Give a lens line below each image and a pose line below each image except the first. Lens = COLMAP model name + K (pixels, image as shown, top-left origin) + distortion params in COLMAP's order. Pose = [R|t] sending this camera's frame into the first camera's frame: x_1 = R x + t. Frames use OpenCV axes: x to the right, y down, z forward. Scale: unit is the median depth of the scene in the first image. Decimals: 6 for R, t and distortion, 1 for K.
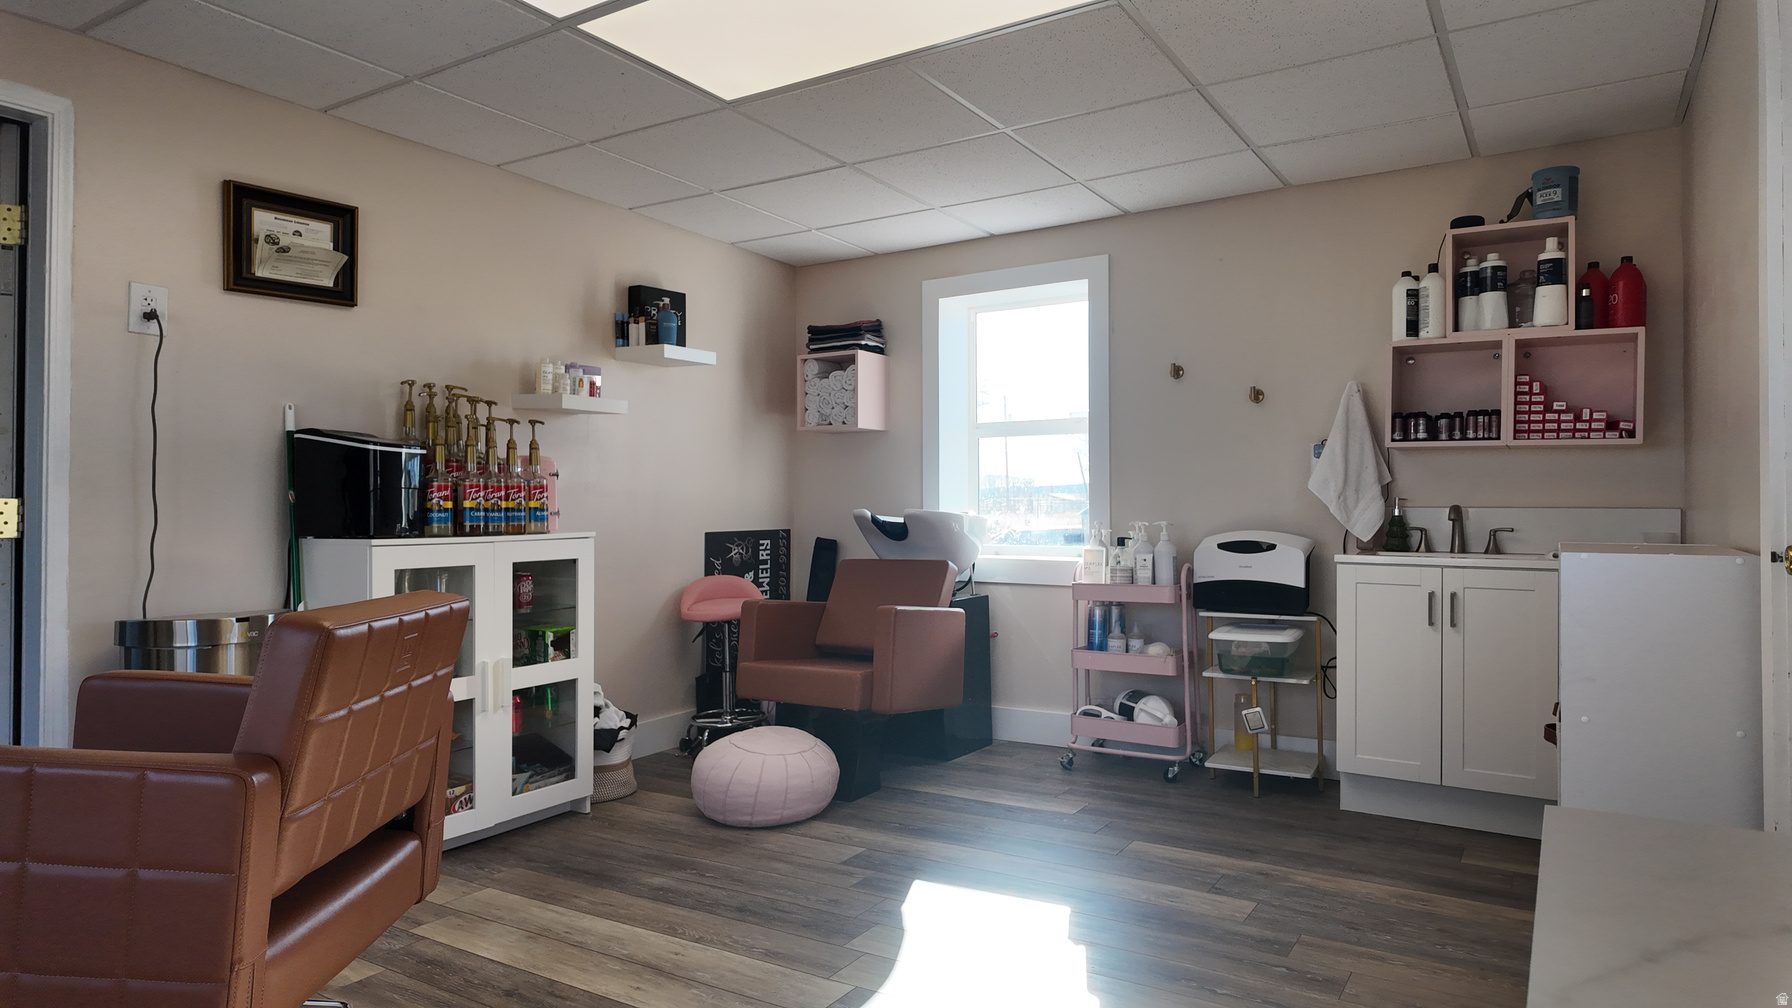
lens RADIAL K [[1053.1, 0, 901.1], [0, 1053.1, 502.0], [0, 0, 1]] dist [0.001518, 0.001166]
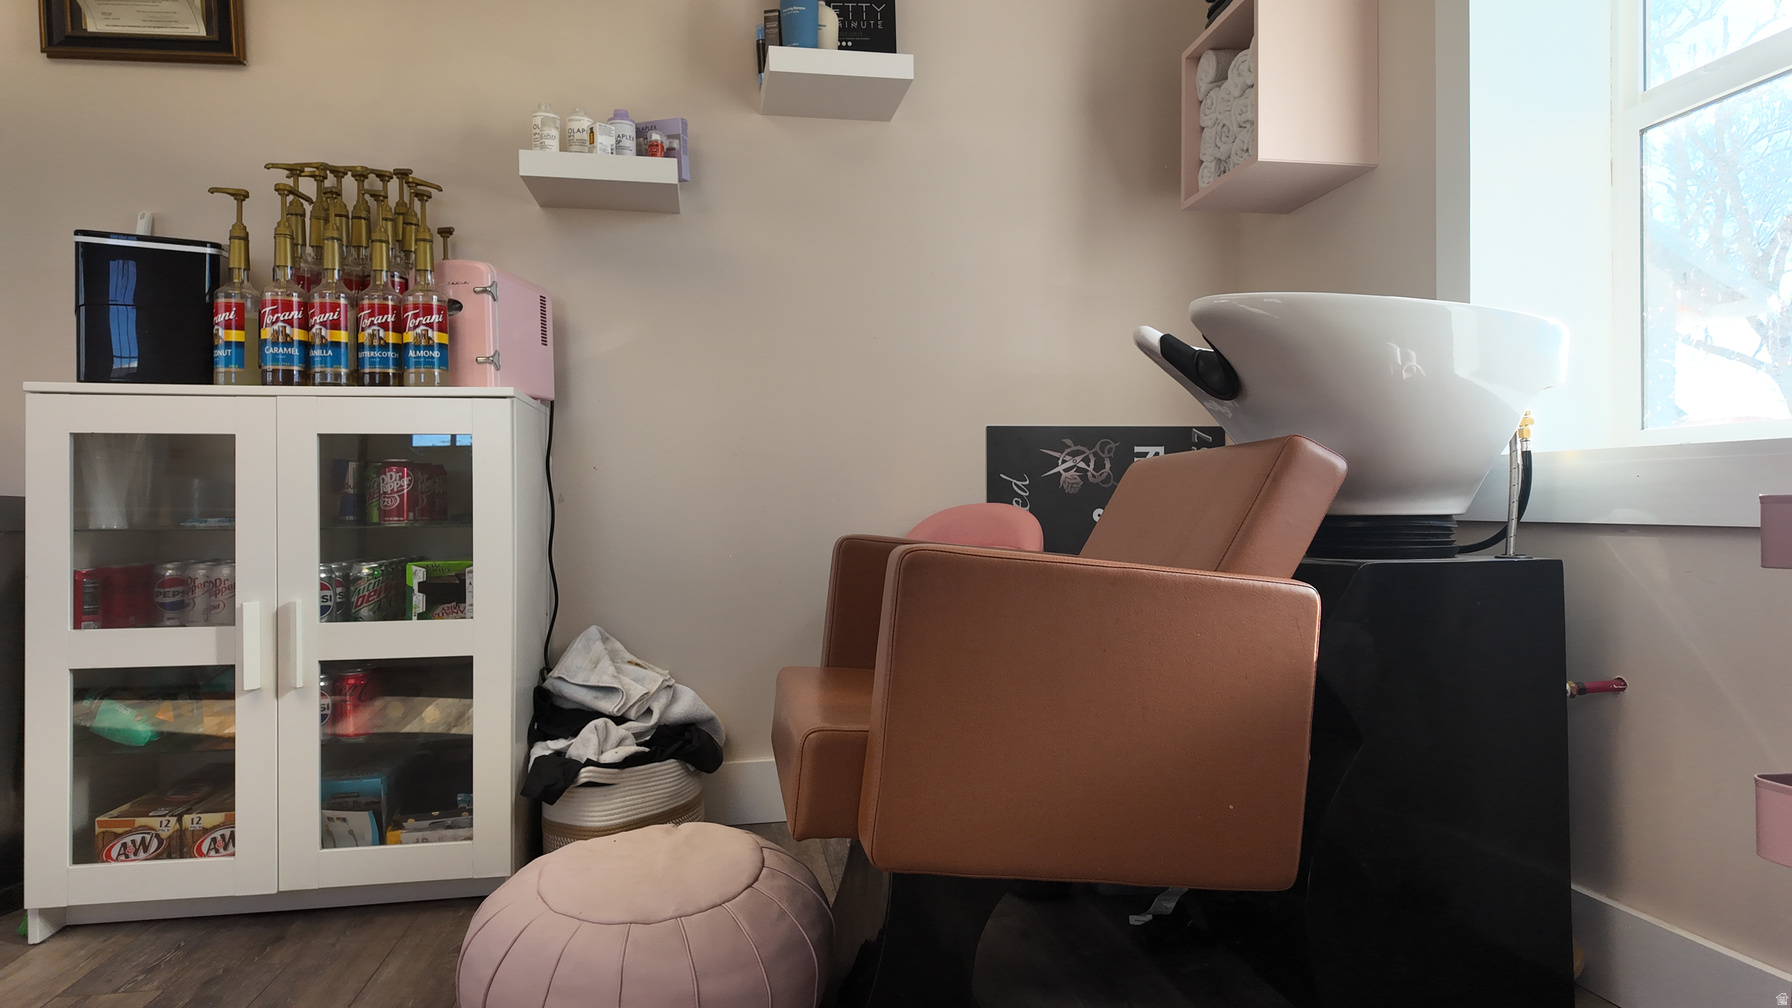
lens RADIAL K [[1053.1, 0, 892.5], [0, 1053.1, 504.8], [0, 0, 1]] dist [0.001518, 0.001166]
pose [[0.660728, 0.001655, -0.750624, 0.255179], [0.001831, 0.999991, 0.003816, 0.093426], [0.750623, -0.003896, 0.660719, 0.855345]]
